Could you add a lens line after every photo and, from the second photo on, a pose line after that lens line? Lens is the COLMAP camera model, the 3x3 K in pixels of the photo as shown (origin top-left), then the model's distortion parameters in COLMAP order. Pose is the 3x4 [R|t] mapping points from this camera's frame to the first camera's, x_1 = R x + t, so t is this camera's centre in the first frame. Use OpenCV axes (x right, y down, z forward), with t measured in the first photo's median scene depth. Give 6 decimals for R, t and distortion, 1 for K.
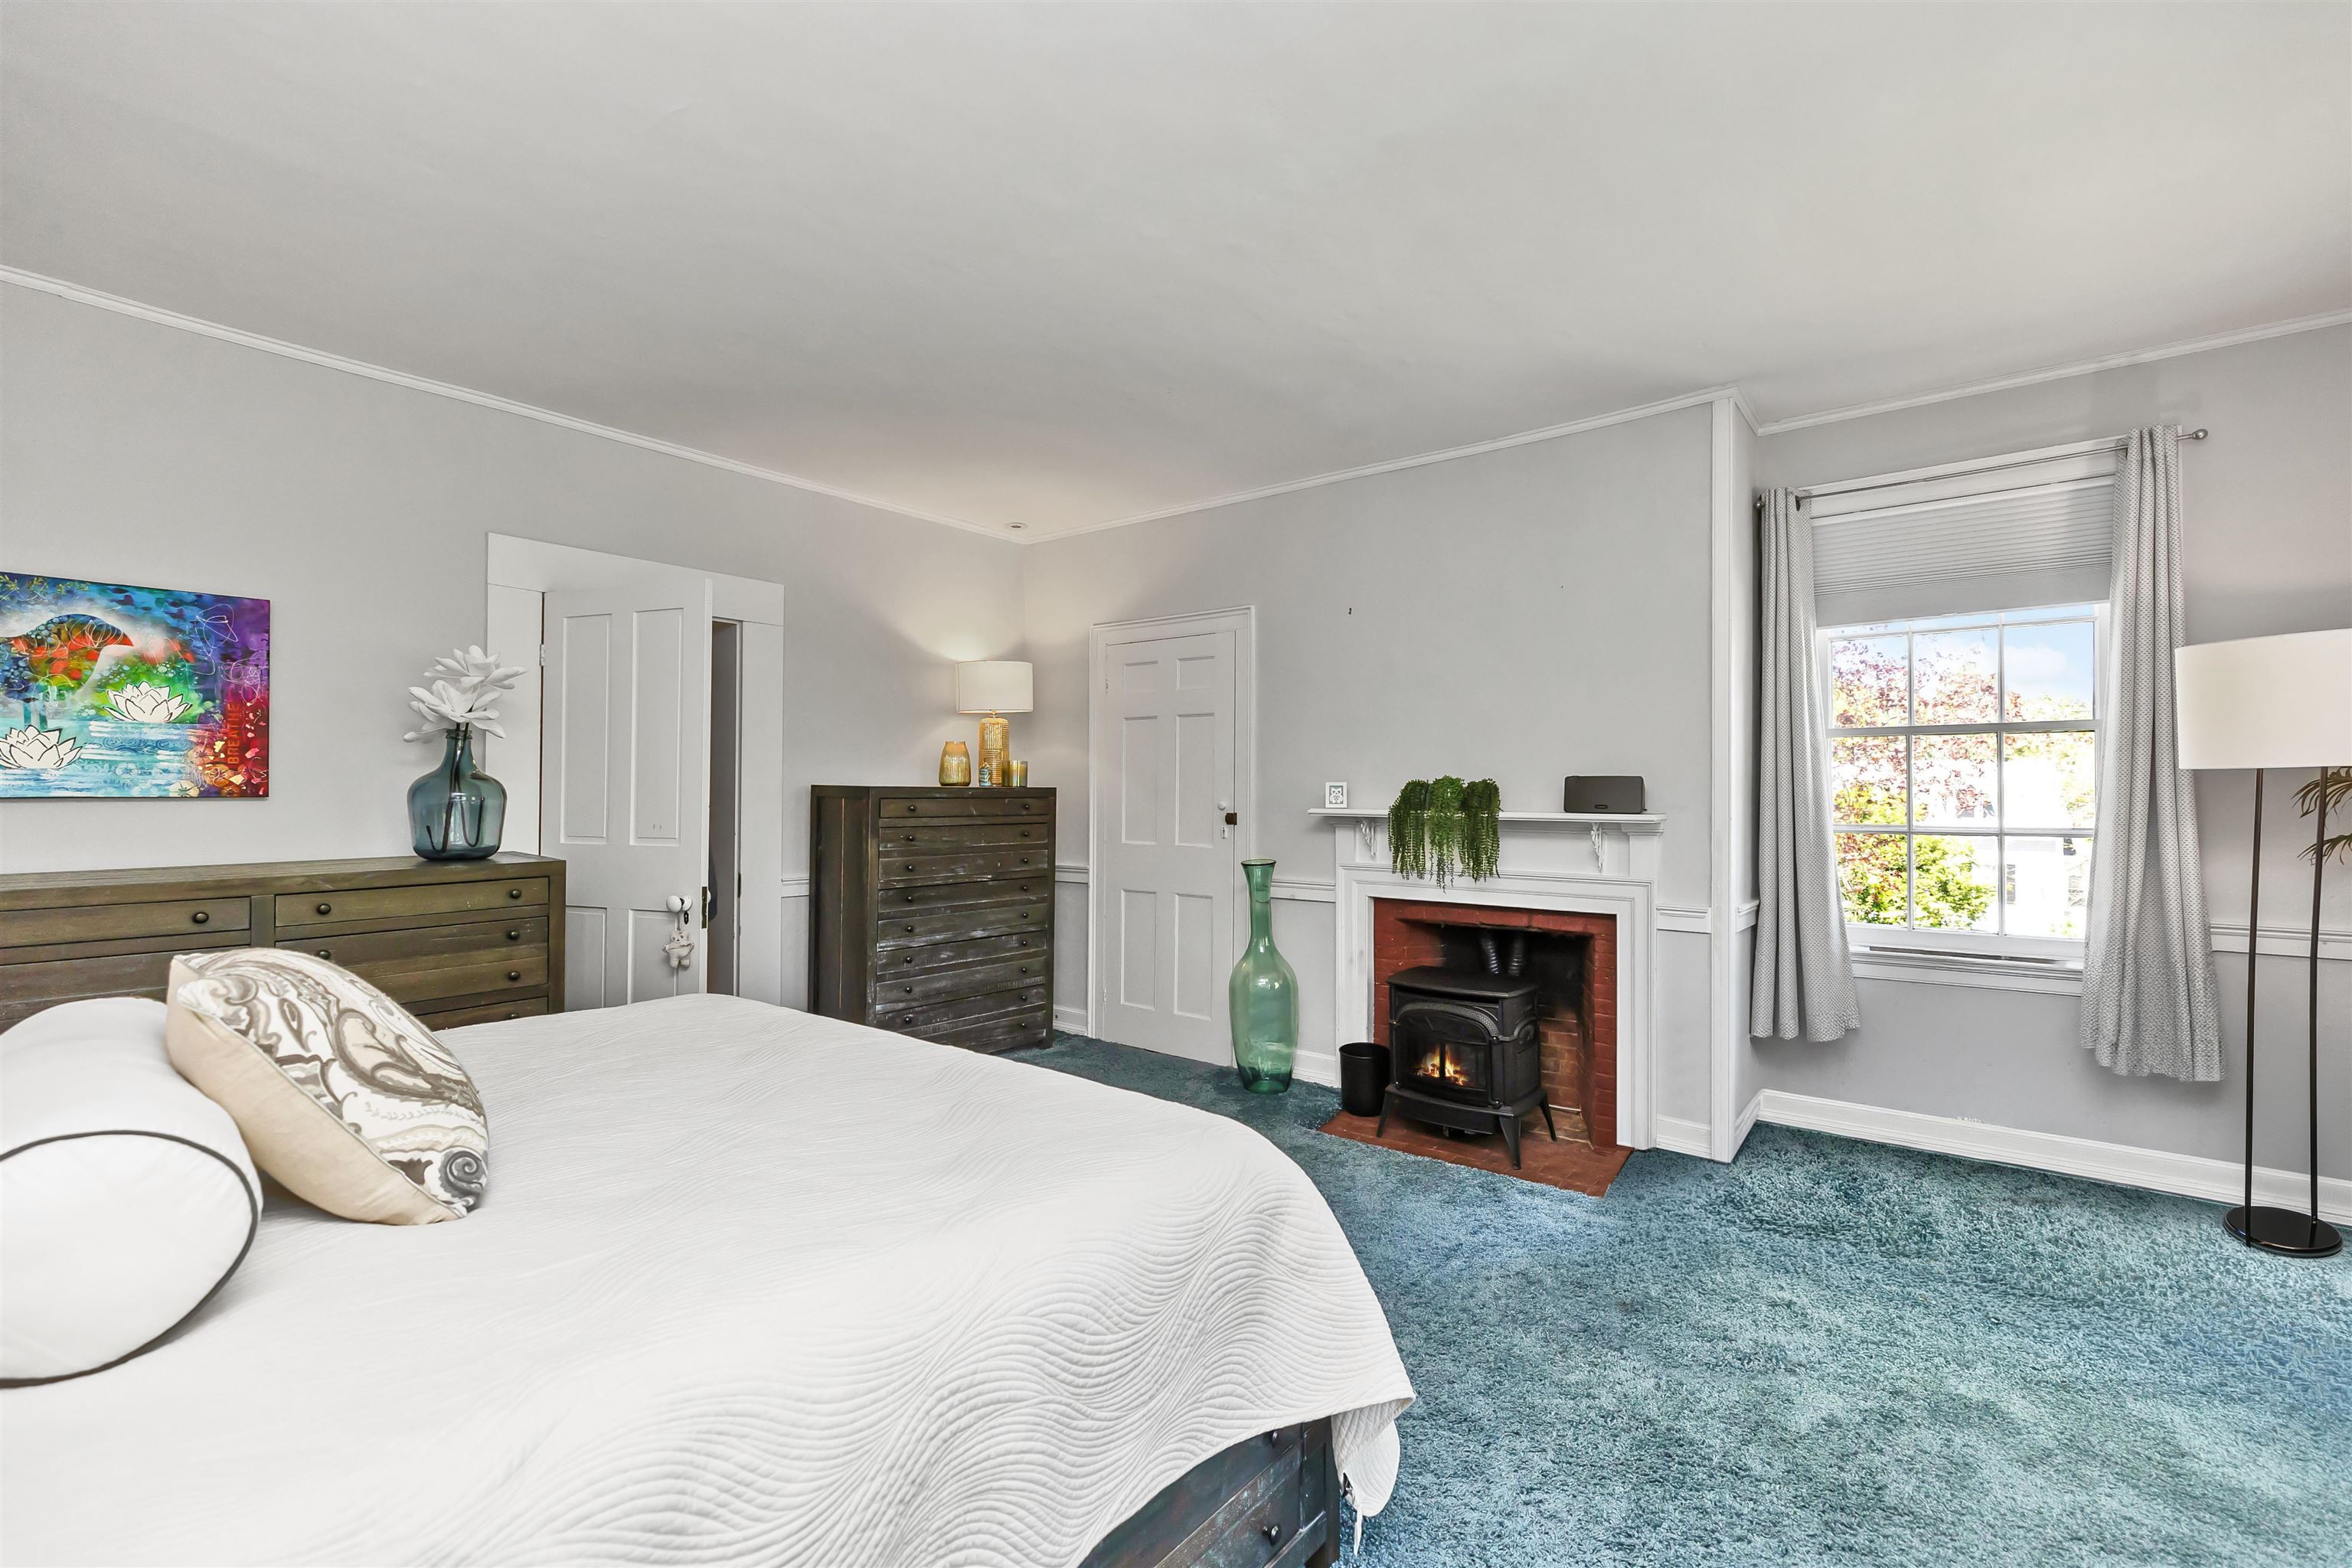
lens RADIAL K [[1049.5, 0, 1180.7], [0, 1049.5, 784.4], [0, 0, 1]] dist [0.000839, 0.000103]
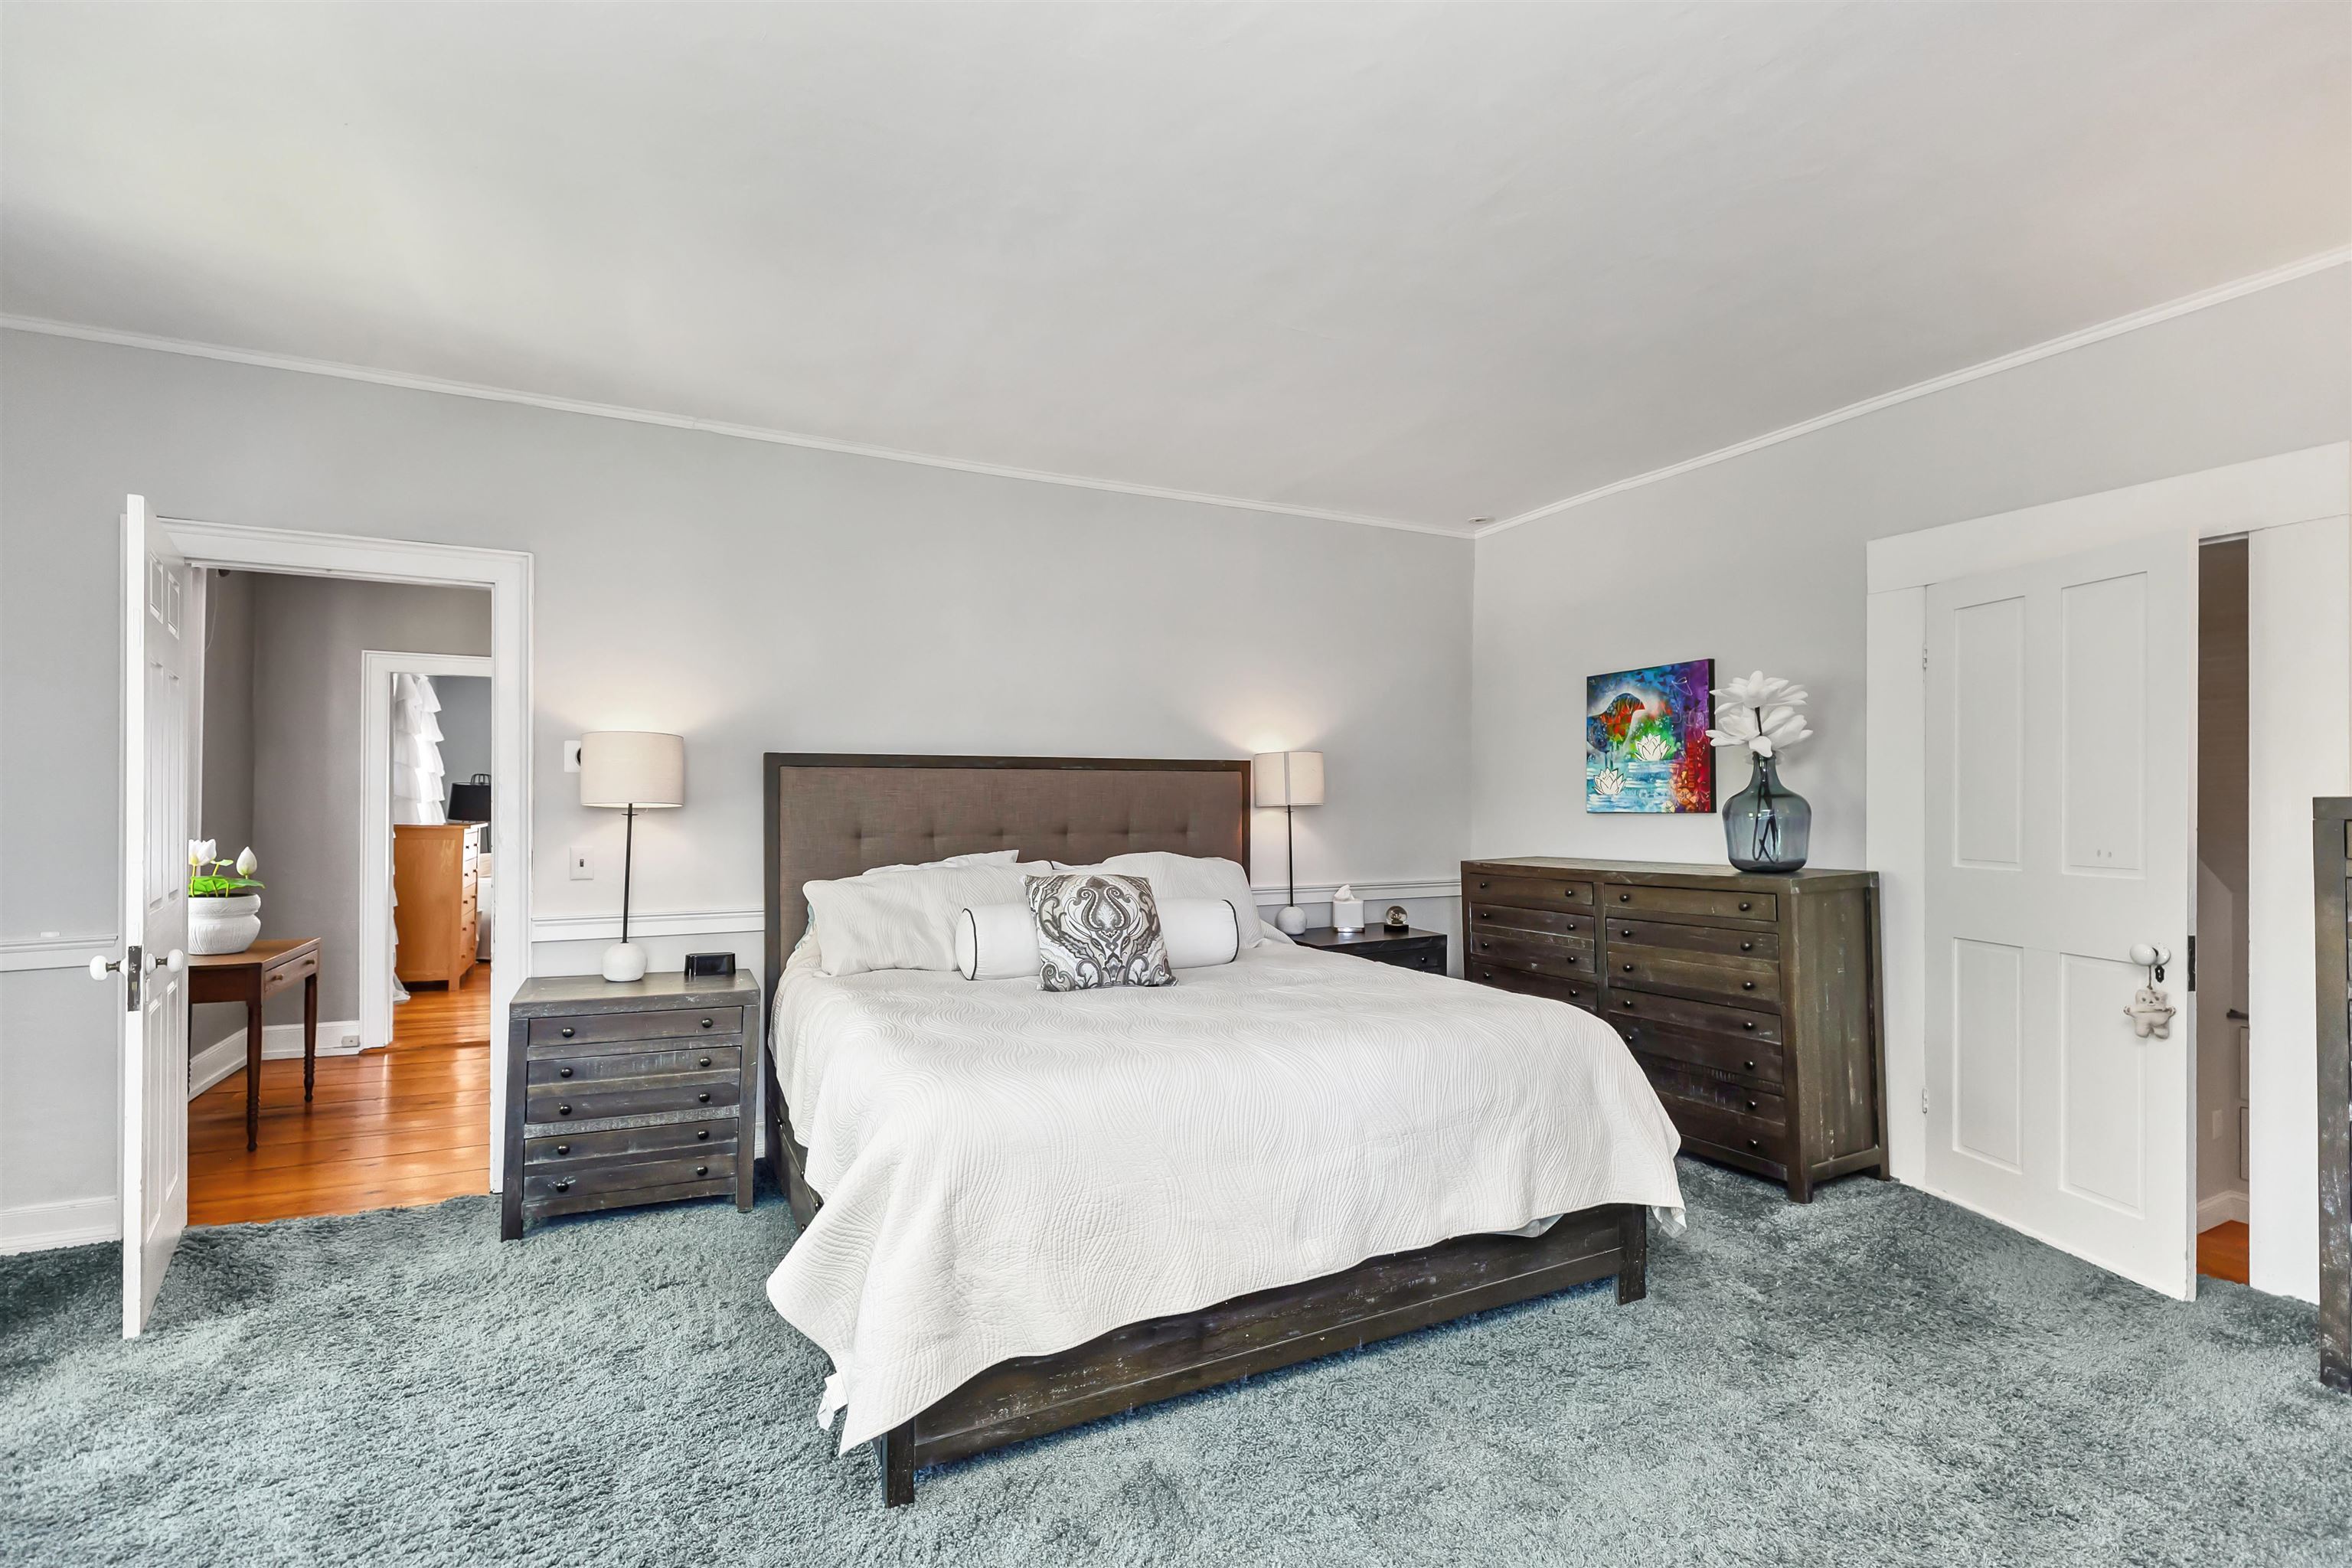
lens RADIAL K [[1049.5, 0, 1180.7], [0, 1049.5, 784.4], [0, 0, 1]] dist [0.000839, 0.000103]
pose [[-0.408525, -0.019166, -0.912546, 0.594547], [0.010466, 0.999615, -0.025680, 0.003885], [0.912687, -0.020042, -0.408167, 0.990245]]
